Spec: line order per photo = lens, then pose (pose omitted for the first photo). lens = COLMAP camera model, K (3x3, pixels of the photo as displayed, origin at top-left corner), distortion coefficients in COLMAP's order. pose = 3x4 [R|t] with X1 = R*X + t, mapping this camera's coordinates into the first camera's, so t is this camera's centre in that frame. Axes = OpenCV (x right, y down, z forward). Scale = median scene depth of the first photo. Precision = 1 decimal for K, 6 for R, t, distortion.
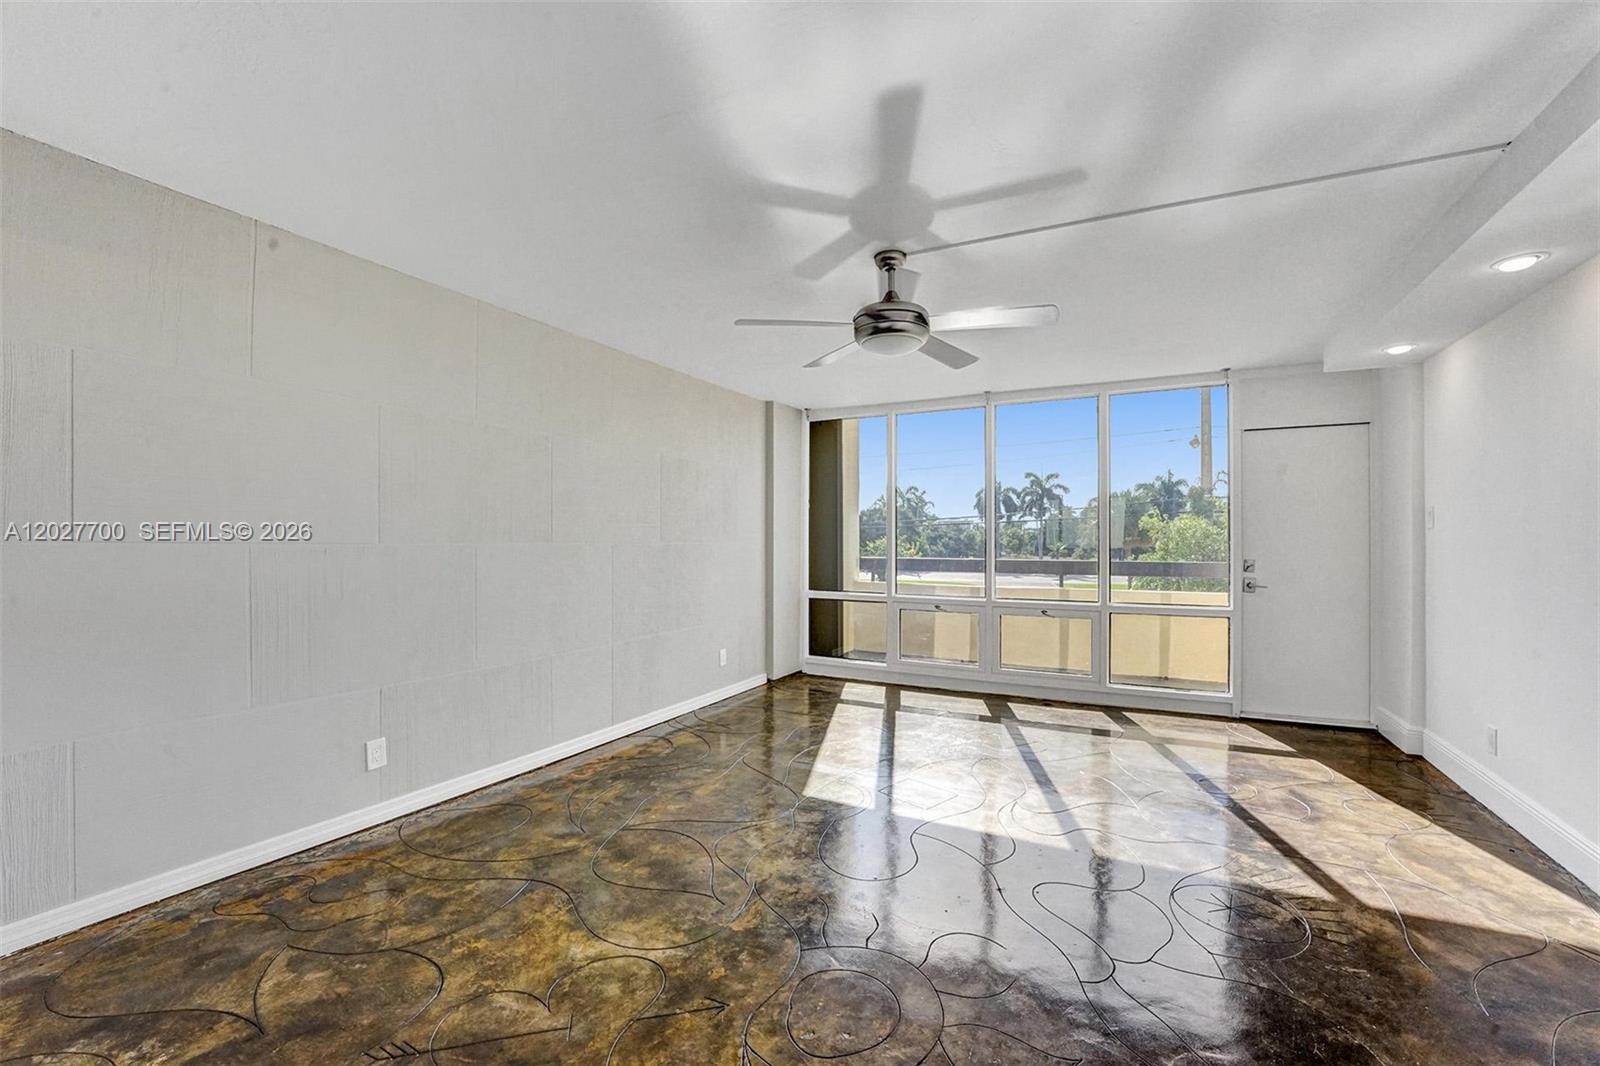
lens RADIAL K [[652.8, 0, 817.5], [0, 652.8, 531.1], [0, 0, 1]] dist [-0.024131, 0.001493]
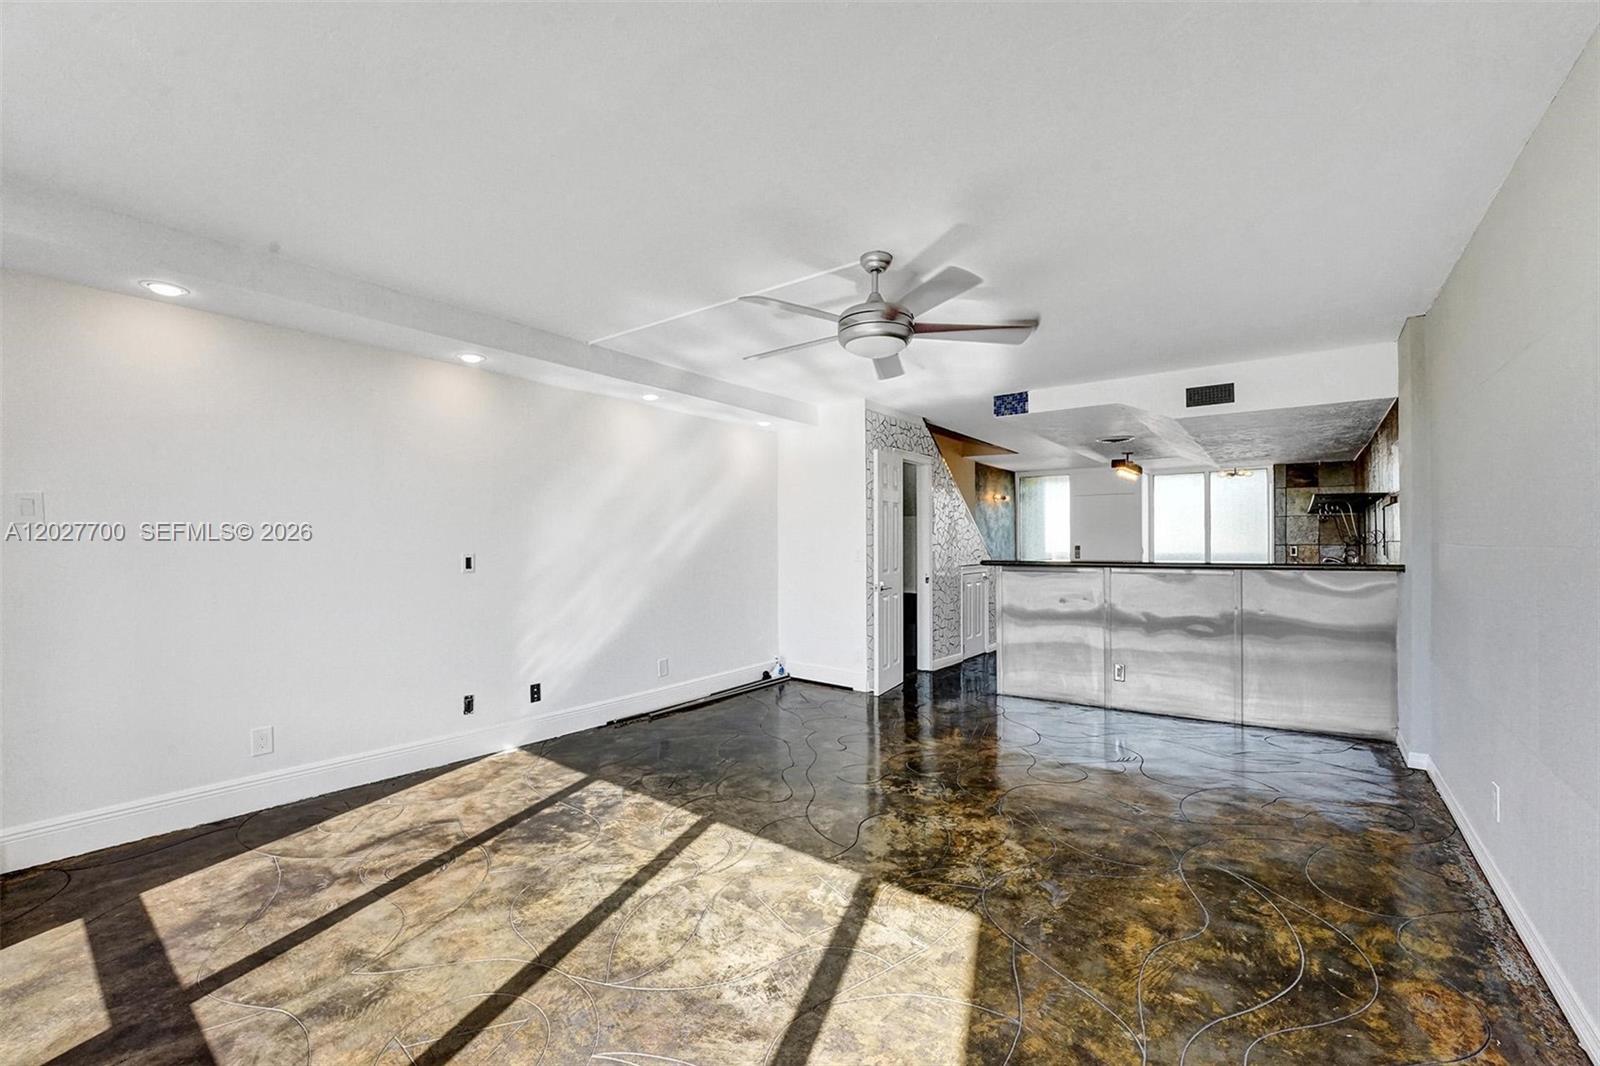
lens RADIAL K [[652.8, 0, 802.6], [0, 652.8, 537.6], [0, 0, 1]] dist [-0.024131, 0.001493]
pose [[-0.981331, 0.000545, 0.192326, 0.030738], [-0.003645, 0.999764, -0.021431, 0.026988], [-0.192292, -0.021732, -0.981097, 1.925114]]
